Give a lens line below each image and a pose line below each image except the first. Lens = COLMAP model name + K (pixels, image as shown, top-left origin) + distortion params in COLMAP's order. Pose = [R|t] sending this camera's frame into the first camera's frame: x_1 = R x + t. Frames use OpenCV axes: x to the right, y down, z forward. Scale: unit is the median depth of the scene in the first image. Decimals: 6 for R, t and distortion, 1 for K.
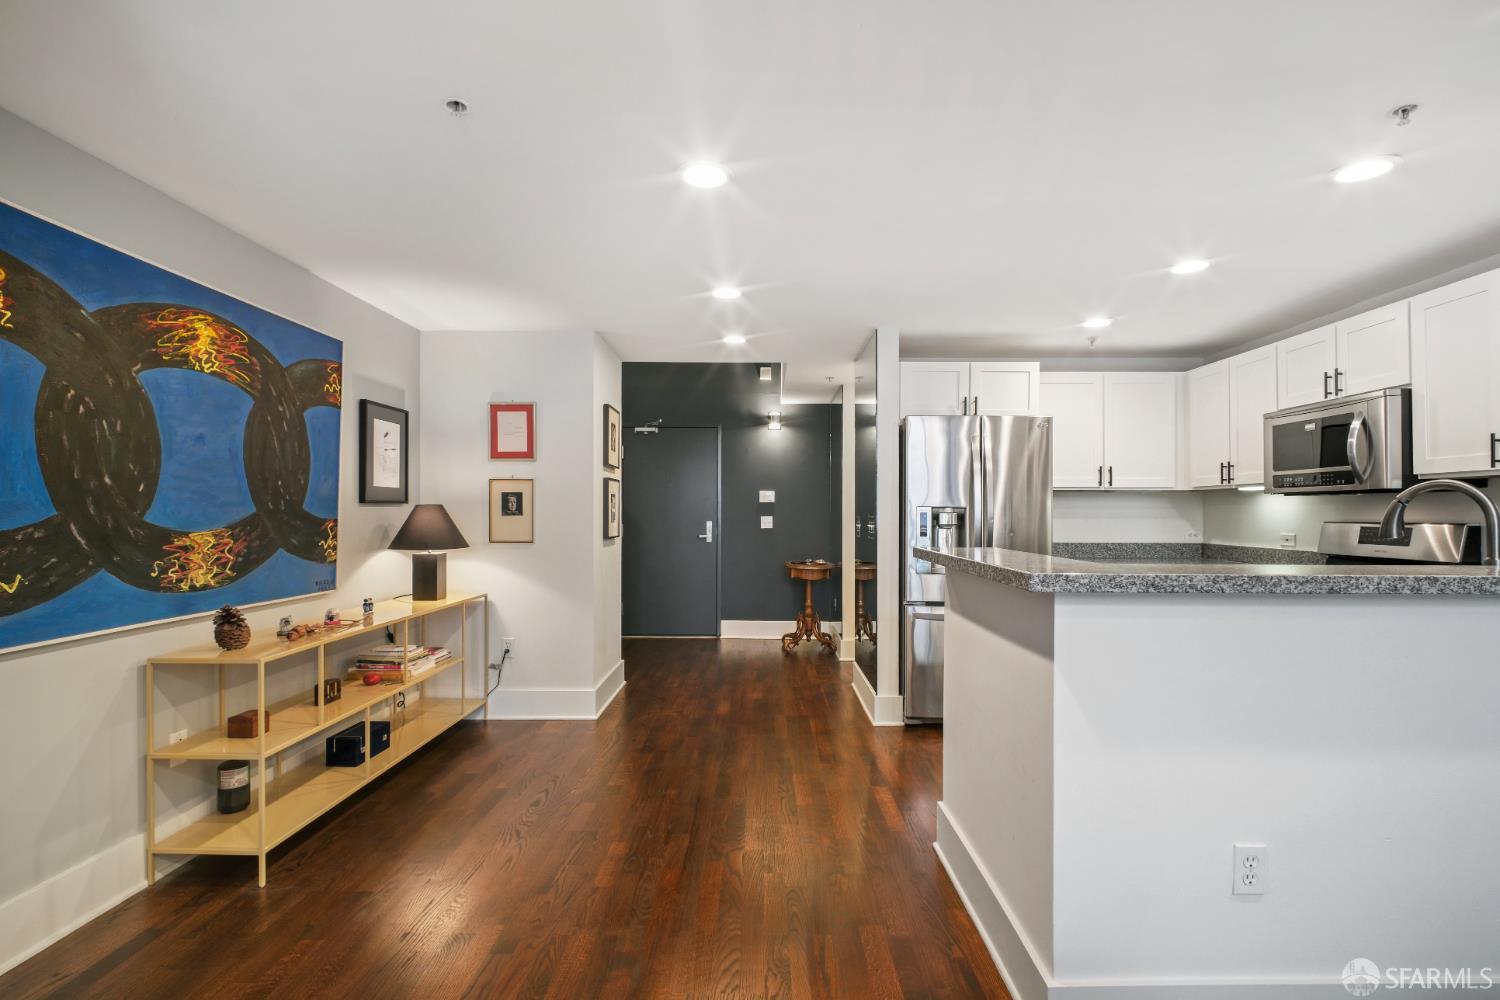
lens RADIAL K [[701.3, 0, 756.6], [0, 701.3, 509.6], [0, 0, 1]] dist [0.002077, -0.007494]
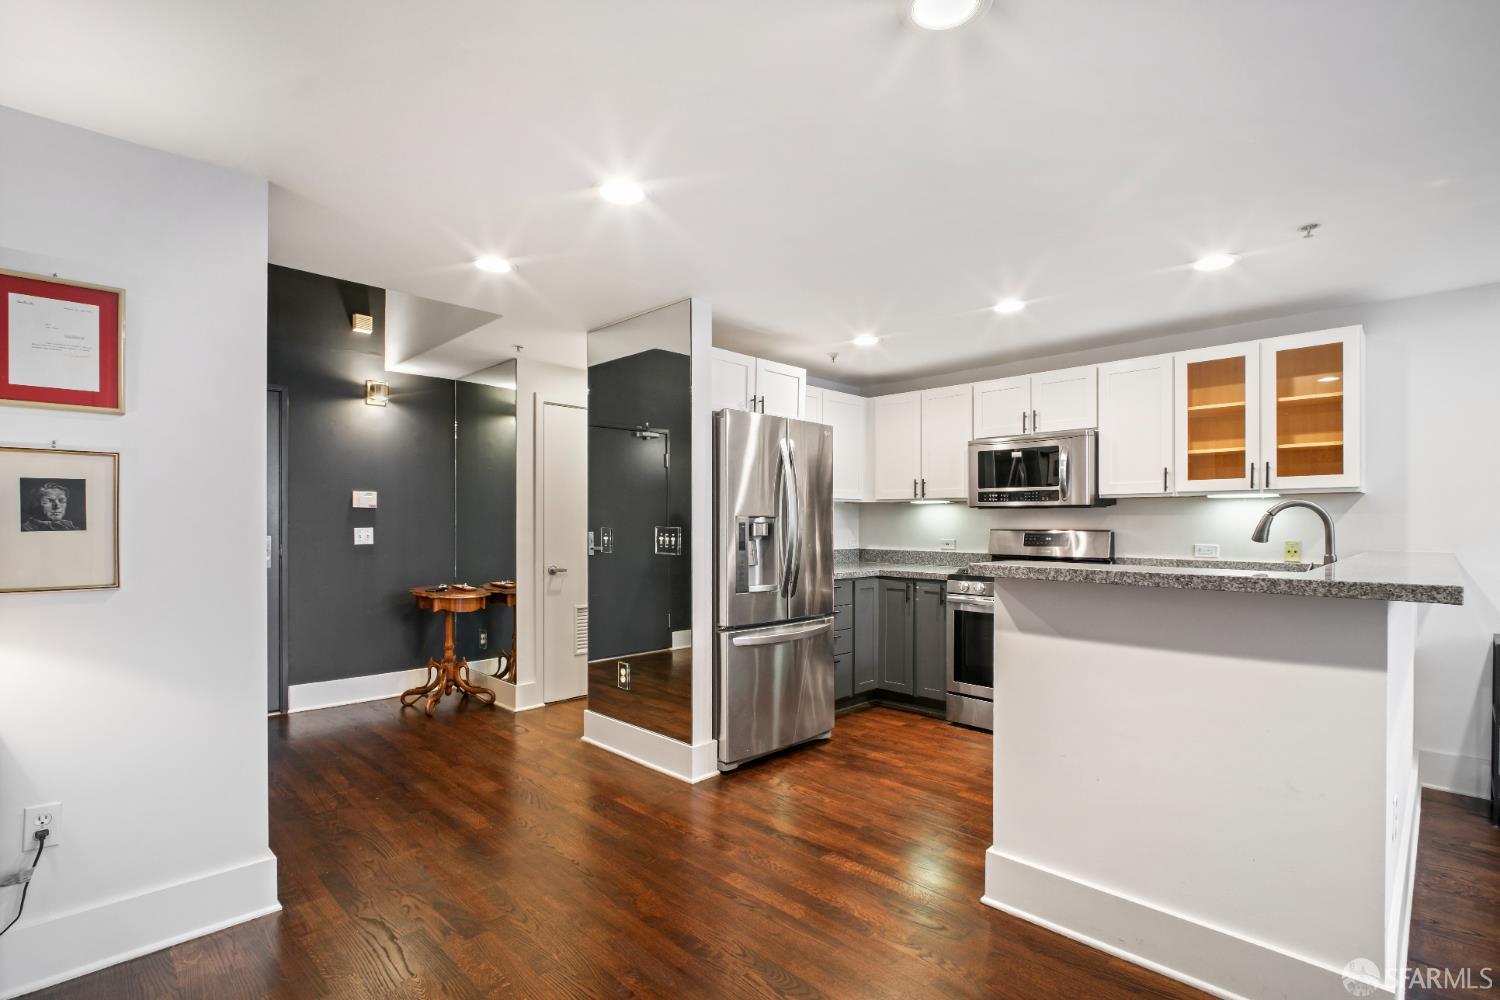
lens RADIAL K [[705.9, 0, 760.0], [0, 705.9, 516.5], [0, 0, 1]] dist [0.019114, -0.014932]
pose [[0.695501, 0.004832, 0.718509, -0.510577], [-0.002812, 0.999988, -0.004003, 0.000386], [-0.718520, 0.000763, 0.695506, 0.510820]]
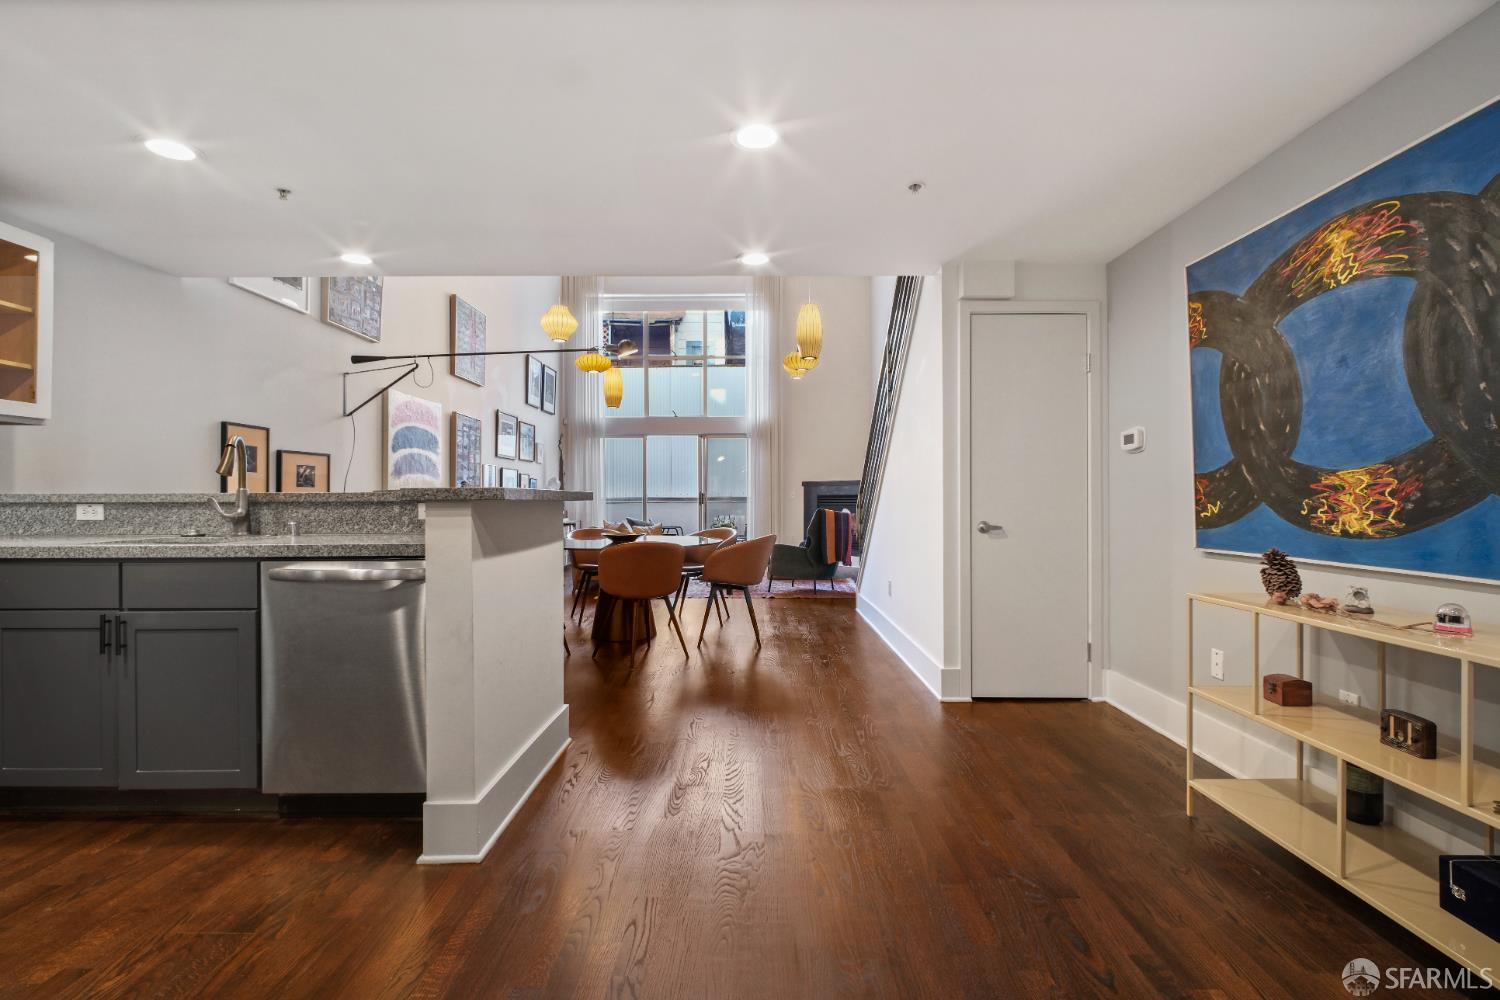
lens RADIAL K [[687.5, 0, 753.7], [0, 687.5, 496.5], [0, 0, 1]] dist [0.002434, -0.008203]
pose [[-0.999993, -0.000196, -0.003736, -0.049675], [-0.000163, 0.999962, -0.008740, 0.061875], [0.003738, -0.008739, -0.999955, 1.566129]]
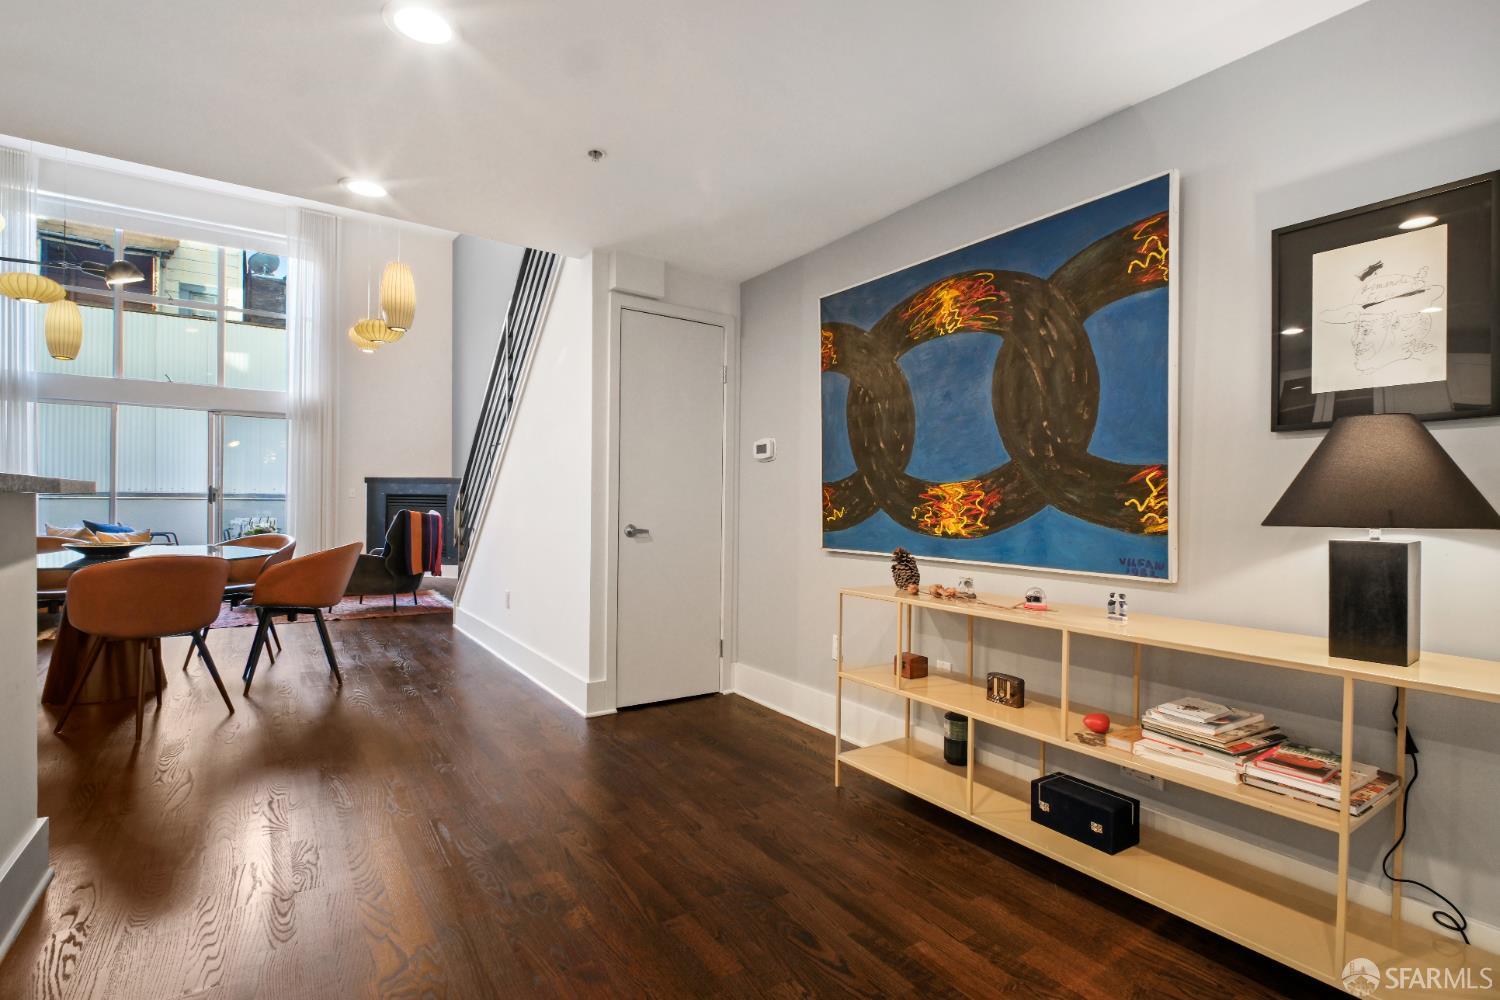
lens RADIAL K [[701.3, 0, 756.6], [0, 701.3, 509.6], [0, 0, 1]] dist [0.002077, -0.007494]
pose [[-0.817485, -0.009460, -0.575872, 0.056555], [-0.013463, 0.999906, 0.002687, 0.062602], [0.575792, 0.009950, -0.817536, 1.454409]]
